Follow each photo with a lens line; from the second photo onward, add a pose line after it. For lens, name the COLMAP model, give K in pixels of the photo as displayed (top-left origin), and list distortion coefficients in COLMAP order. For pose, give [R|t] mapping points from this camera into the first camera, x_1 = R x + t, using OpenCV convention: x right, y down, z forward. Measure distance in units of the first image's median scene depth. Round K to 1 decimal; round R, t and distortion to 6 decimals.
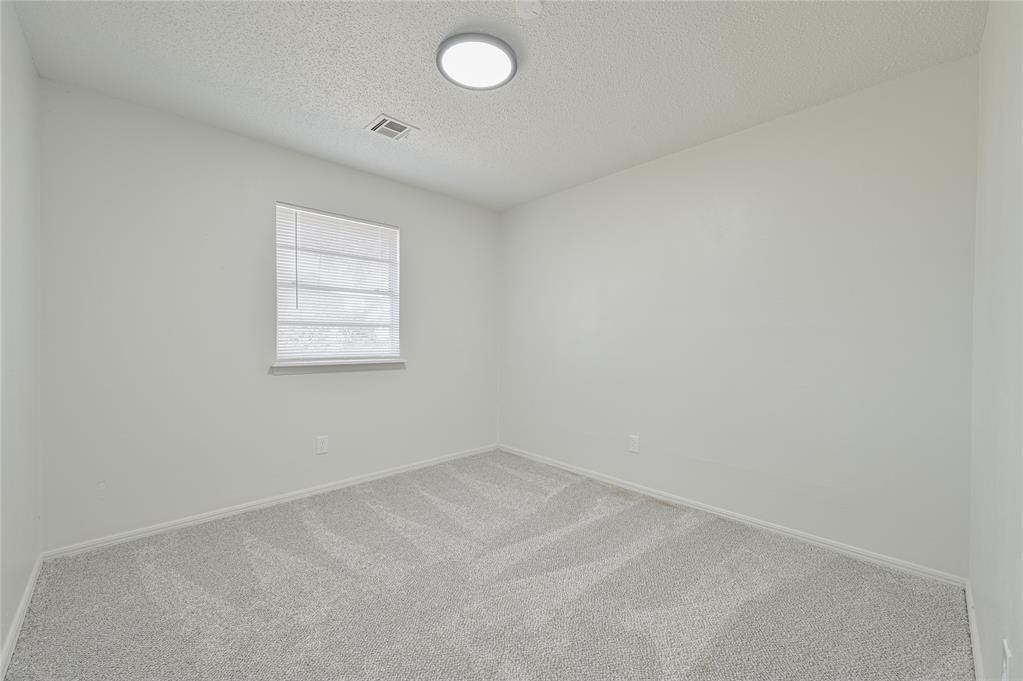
lens RADIAL K [[406.5, 0, 514.8], [0, 406.5, 340.8], [0, 0, 1]] dist [0.001317, 0.000247]
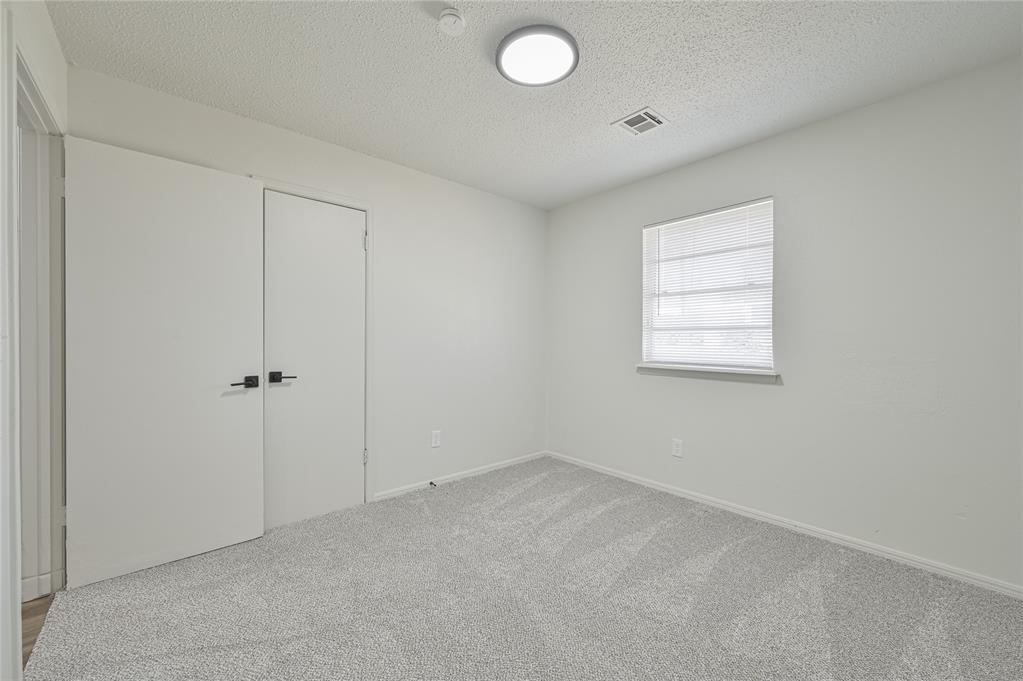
lens RADIAL K [[406.5, 0, 514.8], [0, 406.5, 340.8], [0, 0, 1]] dist [0.001317, 0.000247]
pose [[-0.058348, -0.004599, -0.998286, 0.517564], [-0.009068, 0.999951, -0.004077, -0.003094], [0.998255, 0.008815, -0.058387, 0.598804]]
